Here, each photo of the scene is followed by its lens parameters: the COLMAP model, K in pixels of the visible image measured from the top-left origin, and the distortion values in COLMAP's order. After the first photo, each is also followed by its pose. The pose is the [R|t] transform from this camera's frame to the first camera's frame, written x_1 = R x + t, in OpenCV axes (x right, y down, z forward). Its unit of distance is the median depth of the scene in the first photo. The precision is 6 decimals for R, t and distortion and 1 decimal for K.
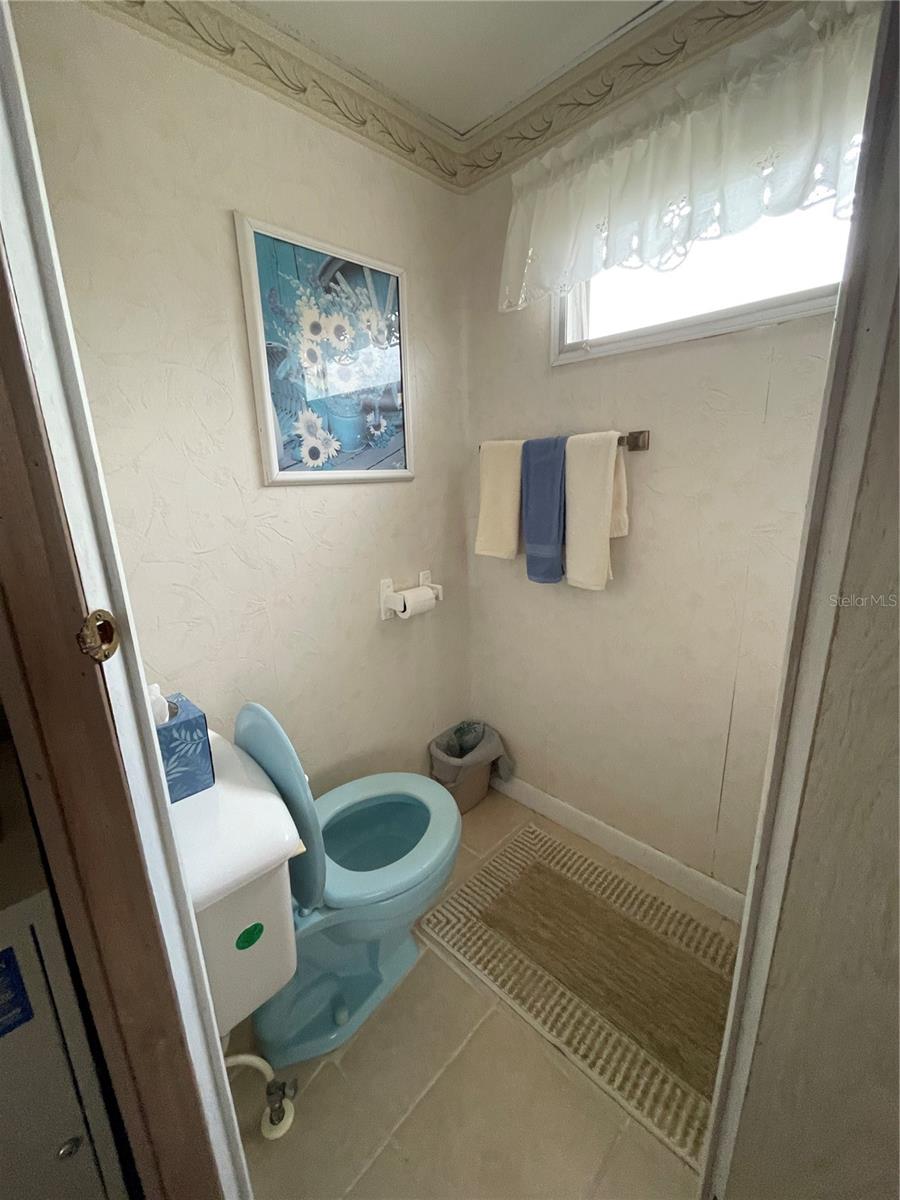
lens RADIAL K [[484.4, 0, 446.9], [0, 484.4, 602.4], [0, 0, 1]] dist [-0.002207, -0.000180]
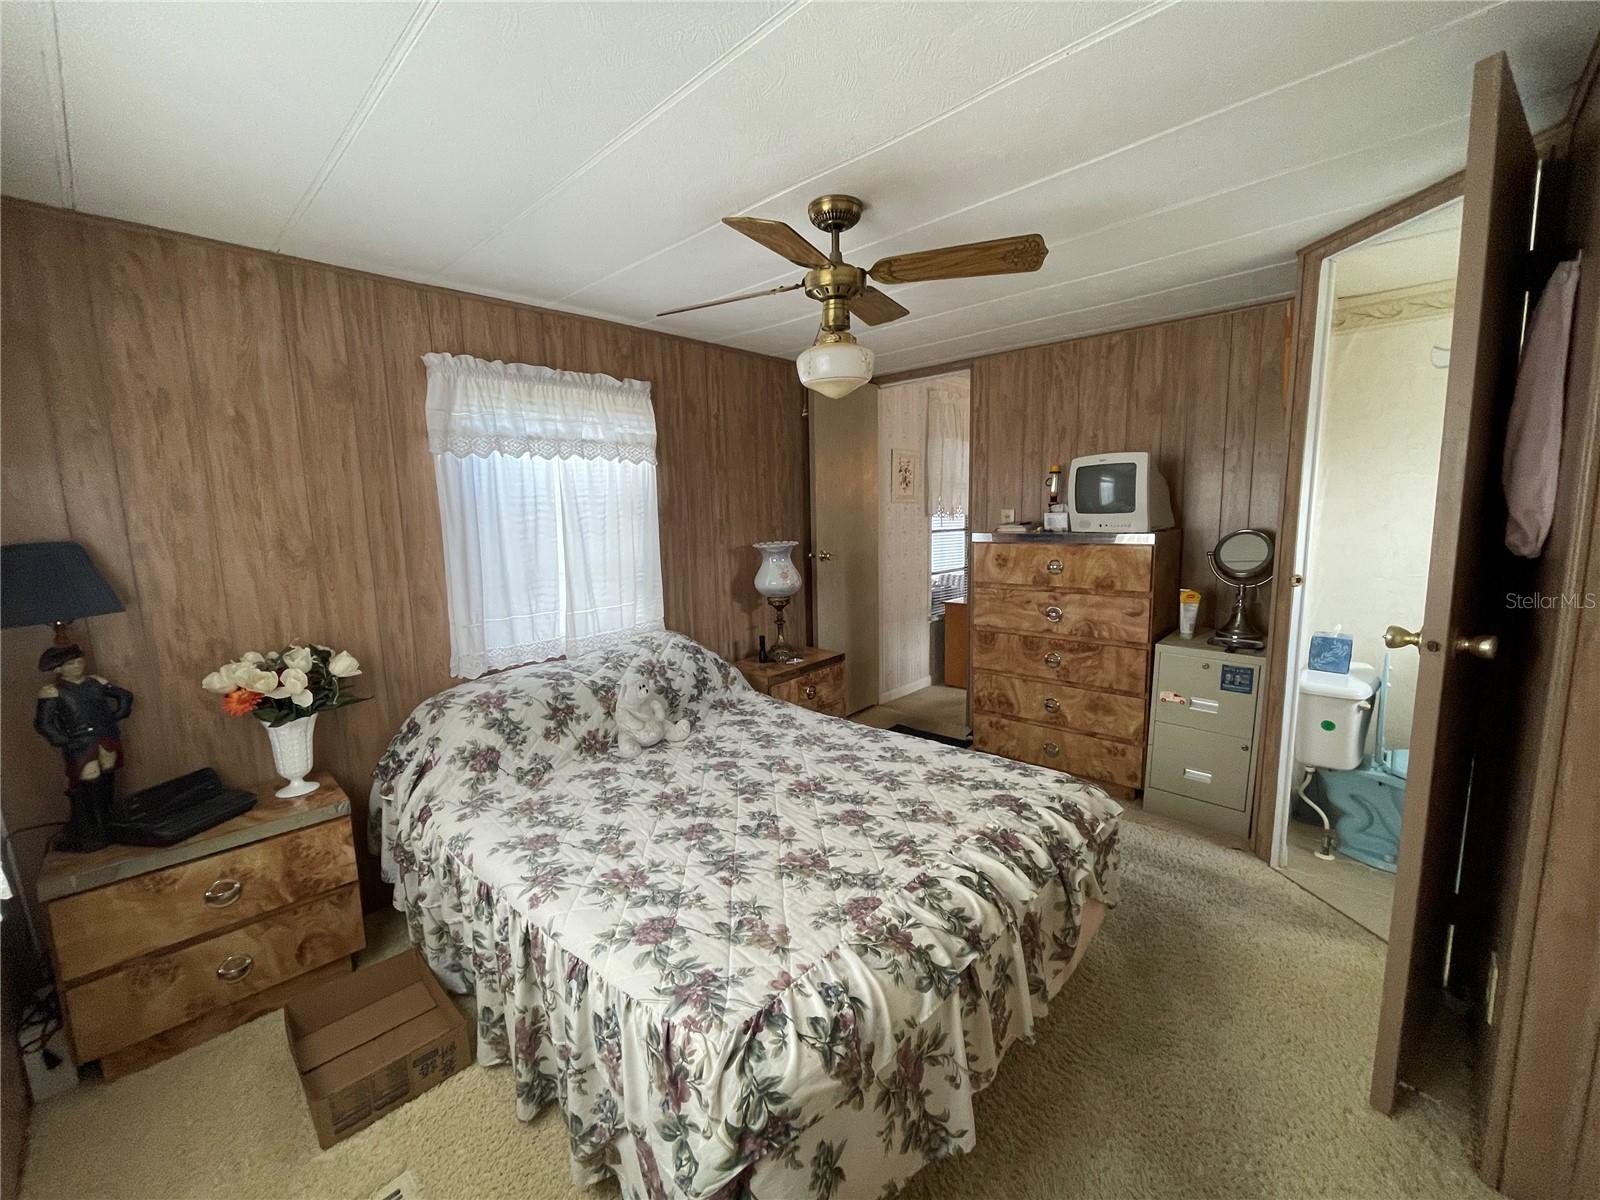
lens RADIAL K [[645.8, 0, 795.9], [0, 645.8, 601.2], [0, 0, 1]] dist [-0.002207, -0.000180]
pose [[0.032324, 0.160228, -0.986551, 3.571638], [-0.238602, 0.959764, 0.148059, 0.346525], [0.970579, 0.230607, 0.069254, -2.693486]]
